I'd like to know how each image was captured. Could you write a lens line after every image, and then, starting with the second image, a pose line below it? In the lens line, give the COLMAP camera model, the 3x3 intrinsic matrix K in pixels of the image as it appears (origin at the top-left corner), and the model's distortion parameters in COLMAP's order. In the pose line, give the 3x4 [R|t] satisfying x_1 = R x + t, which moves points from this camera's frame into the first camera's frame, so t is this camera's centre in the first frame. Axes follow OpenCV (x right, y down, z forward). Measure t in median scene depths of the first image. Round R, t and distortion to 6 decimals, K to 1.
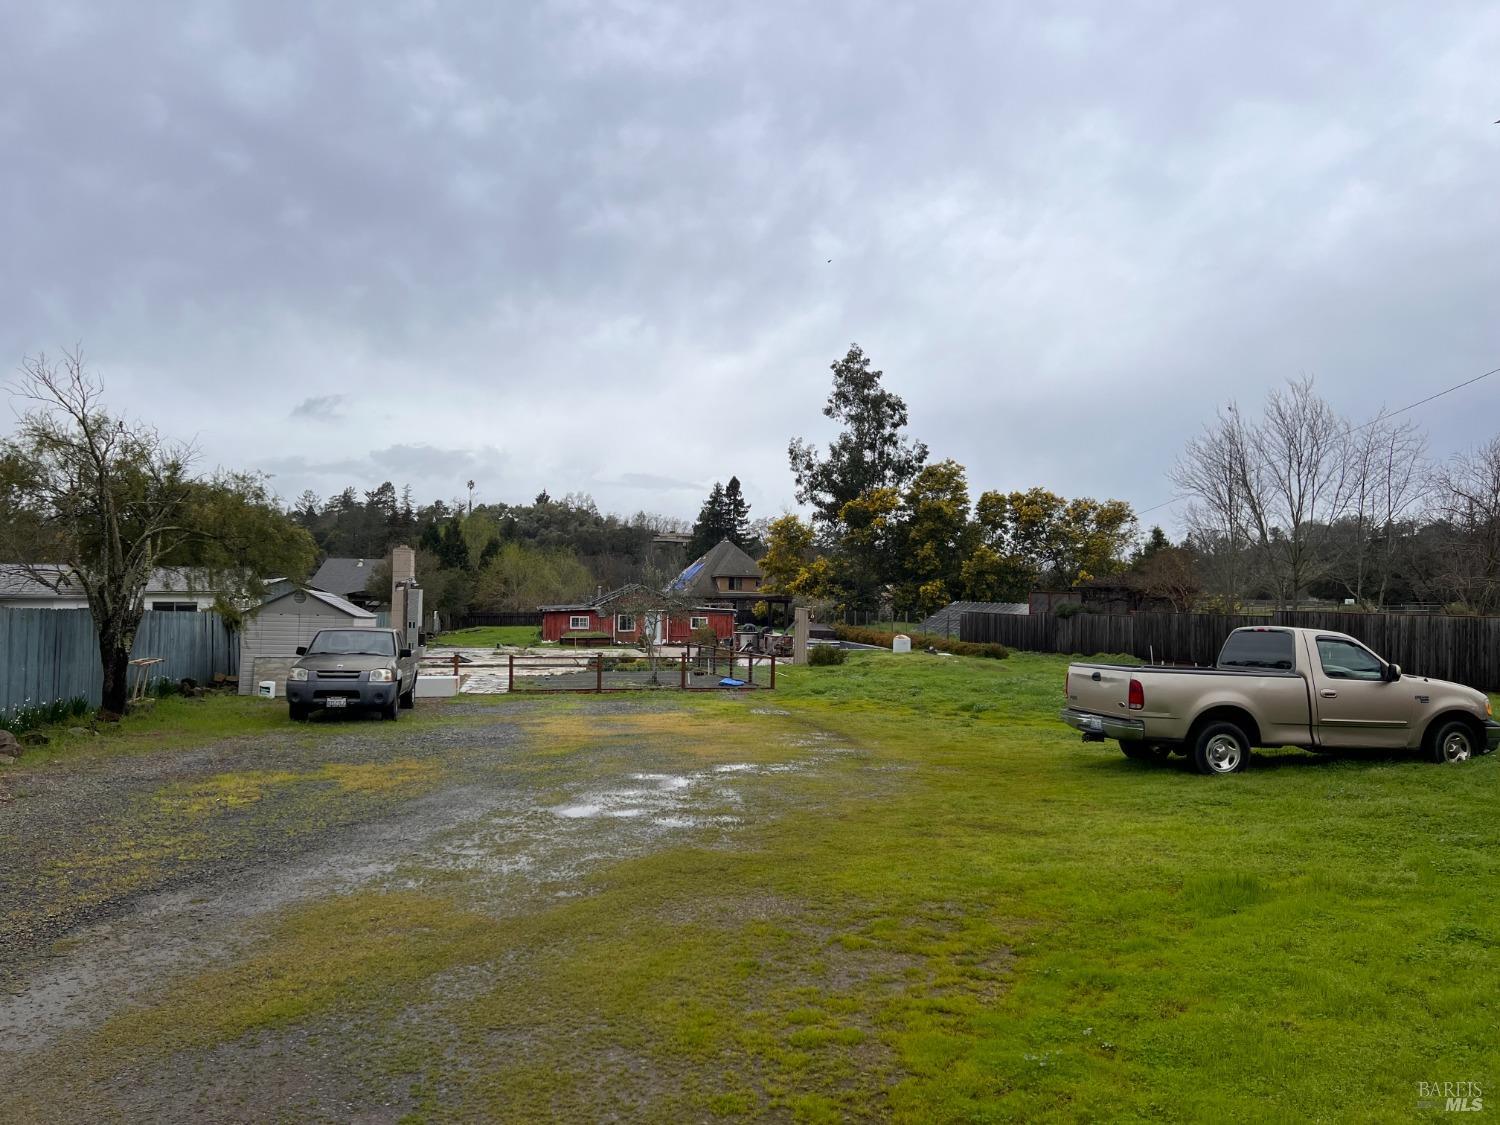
lens RADIAL K [[1130.0, 0, 725.8], [0, 1130.0, 554.3], [0, 0, 1]] dist [0.086572, -0.091571]
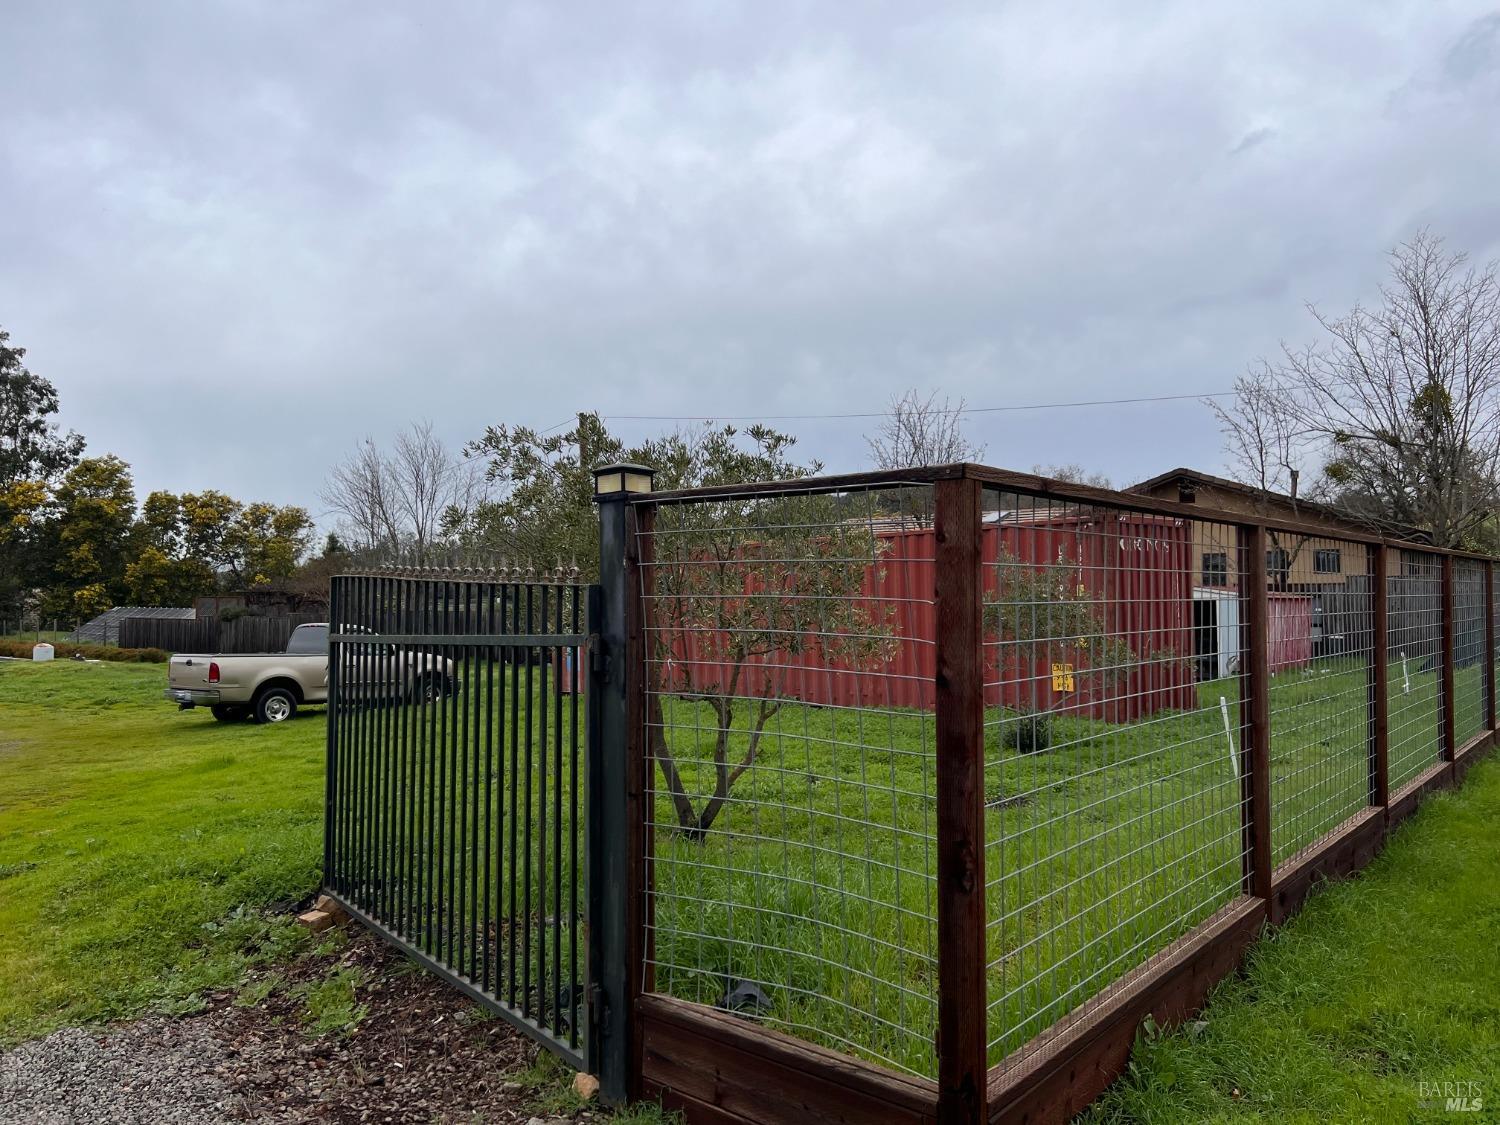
lens RADIAL K [[1130.0, 0, 761.6], [0, 1130.0, 577.6], [0, 0, 1]] dist [0.086572, -0.091571]
pose [[0.763317, -0.002588, 0.646019, -0.006498], [-0.010509, 0.999810, 0.016422, -0.003767], [-0.645939, -0.019324, 0.763145, -0.070840]]
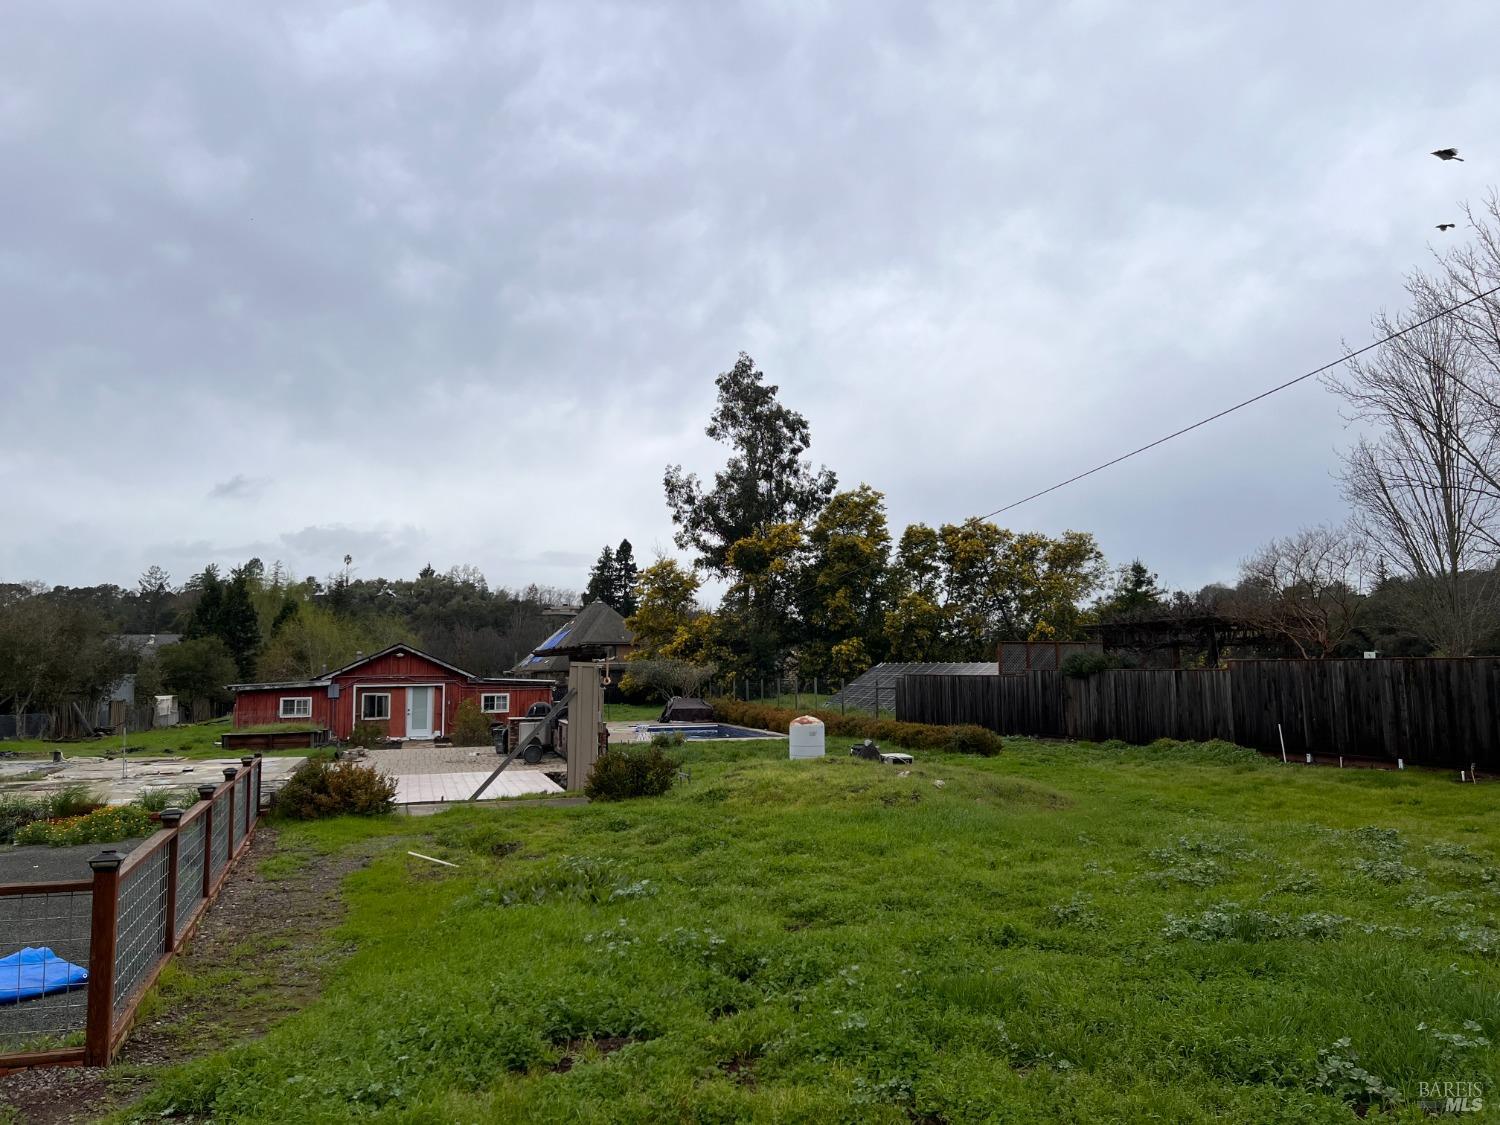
lens RADIAL K [[1130.0, 0, 720.5], [0, 1130.0, 553.6], [0, 0, 1]] dist [0.086572, -0.091571]
pose [[0.996931, -0.015793, 0.076672, 0.036460], [0.020984, 0.997506, -0.067383, 0.014919], [-0.075417, 0.068785, 0.994777, 0.227703]]
